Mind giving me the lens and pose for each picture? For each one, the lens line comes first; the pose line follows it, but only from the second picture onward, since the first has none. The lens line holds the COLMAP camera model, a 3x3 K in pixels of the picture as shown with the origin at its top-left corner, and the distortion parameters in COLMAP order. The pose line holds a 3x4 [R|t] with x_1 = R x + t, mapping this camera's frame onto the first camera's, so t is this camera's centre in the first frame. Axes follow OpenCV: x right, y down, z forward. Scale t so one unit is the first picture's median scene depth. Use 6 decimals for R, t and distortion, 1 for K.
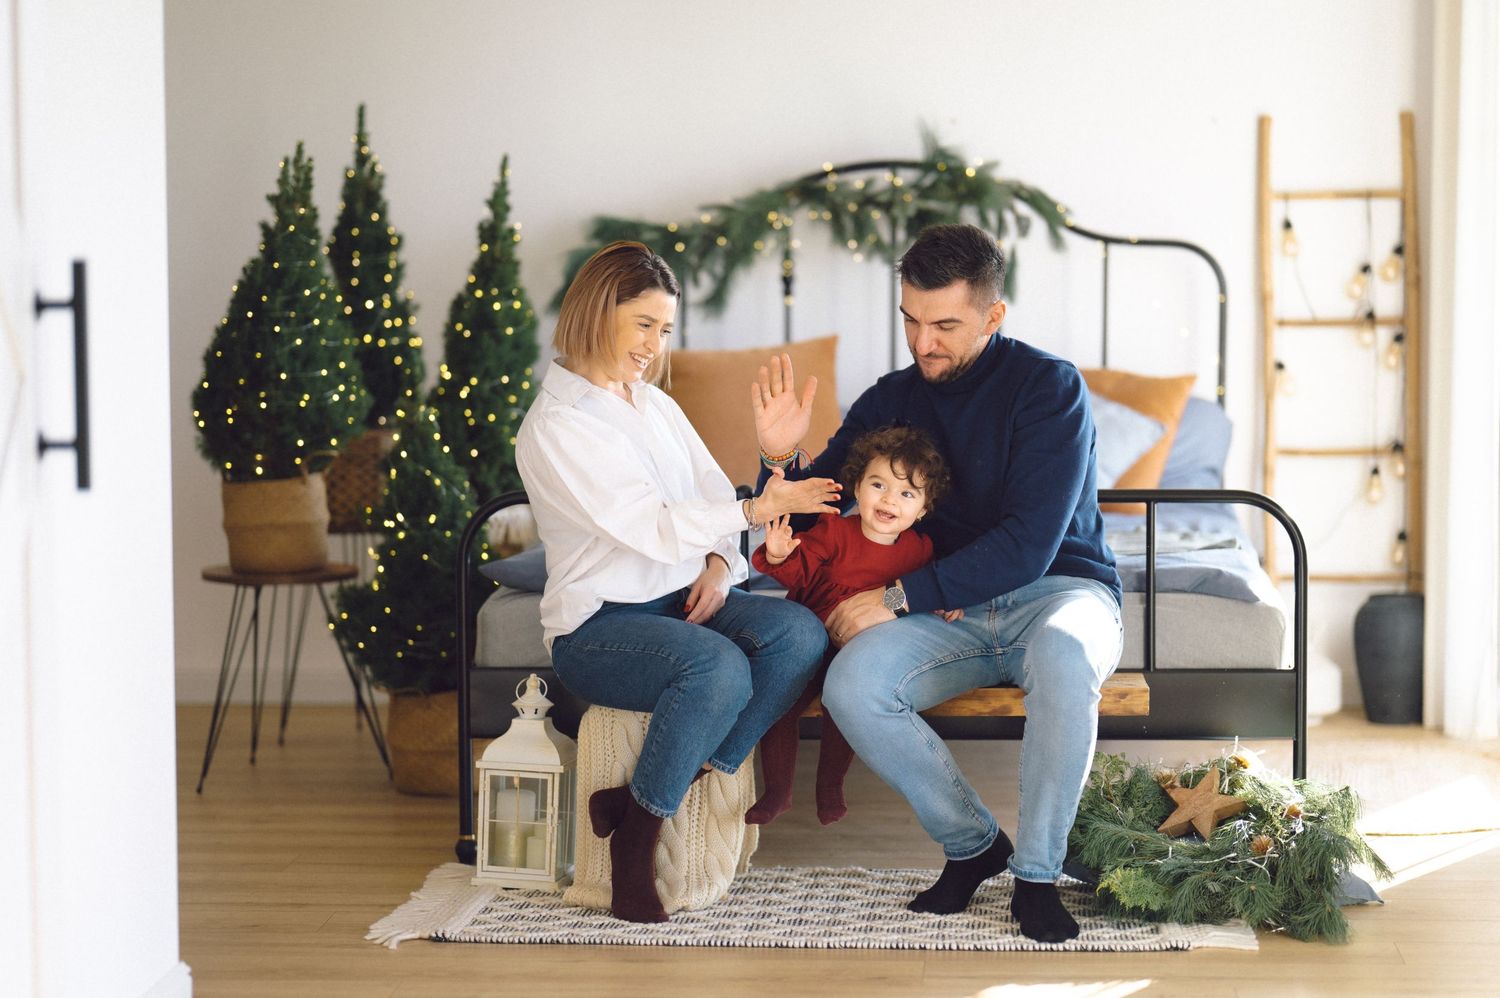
lens RADIAL K [[3922.8, 0, 748.9], [0, 3922.8, 497.9], [0, 0, 1]] dist [0.089415, 0.000000]
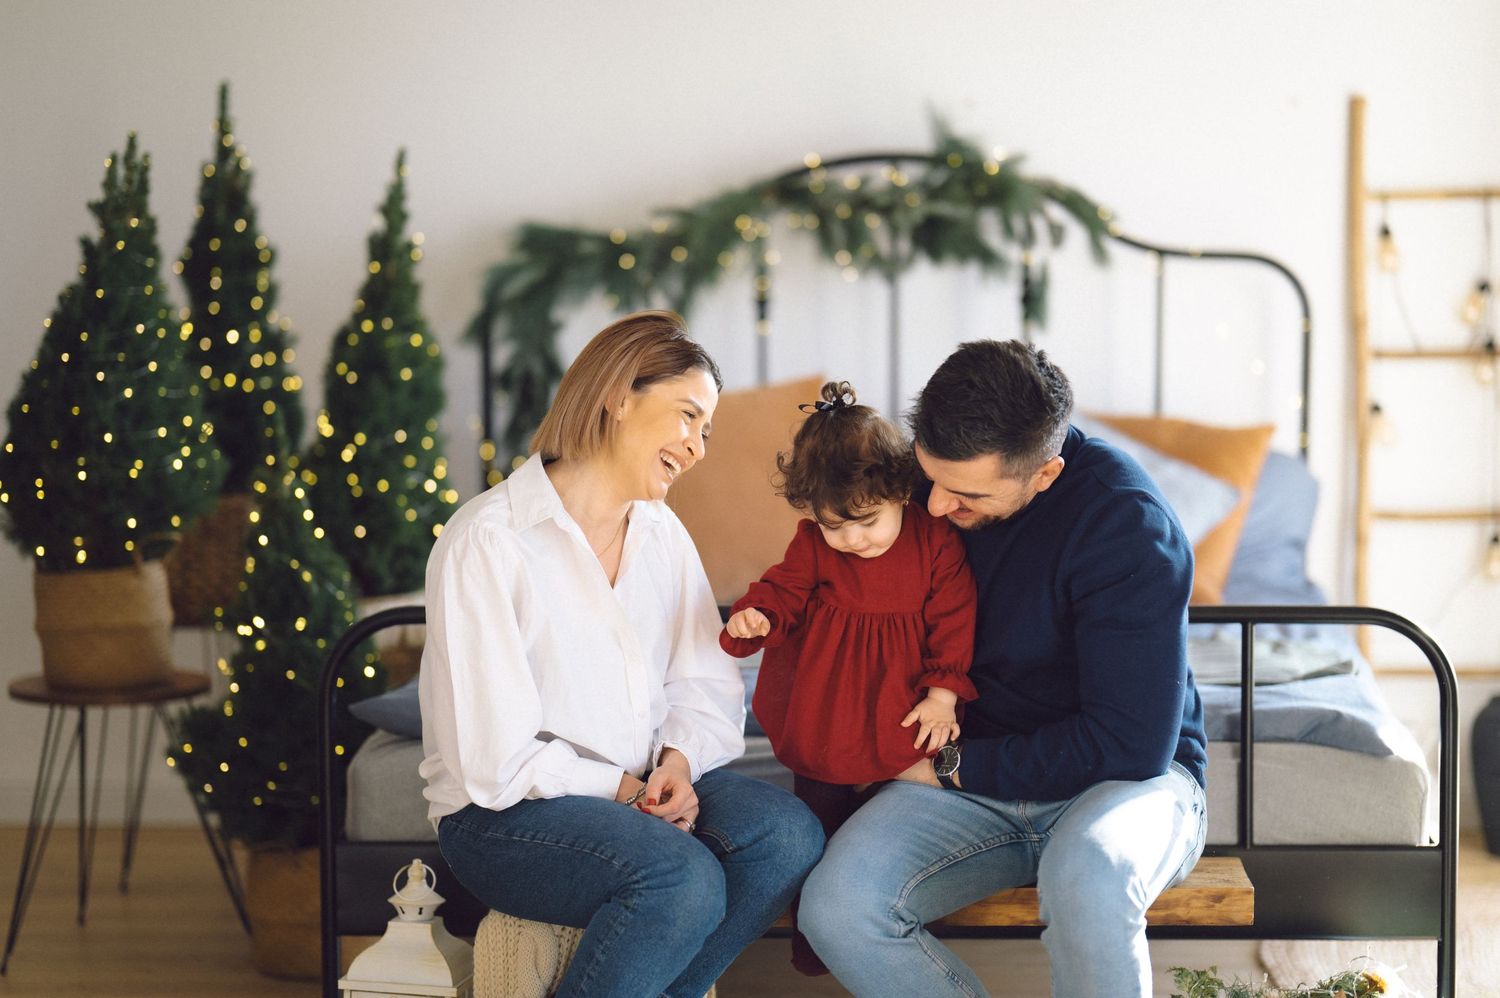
lens RADIAL K [[3922.8, 0, 751.2], [0, 3922.8, 499.1], [0, 0, 1]] dist [0.089415, 0.000000]
pose [[0.999984, -0.000963, 0.005587, 0.003403], [0.000904, 0.999943, 0.010665, -0.026023], [-0.005597, -0.010660, 0.999928, 0.217564]]
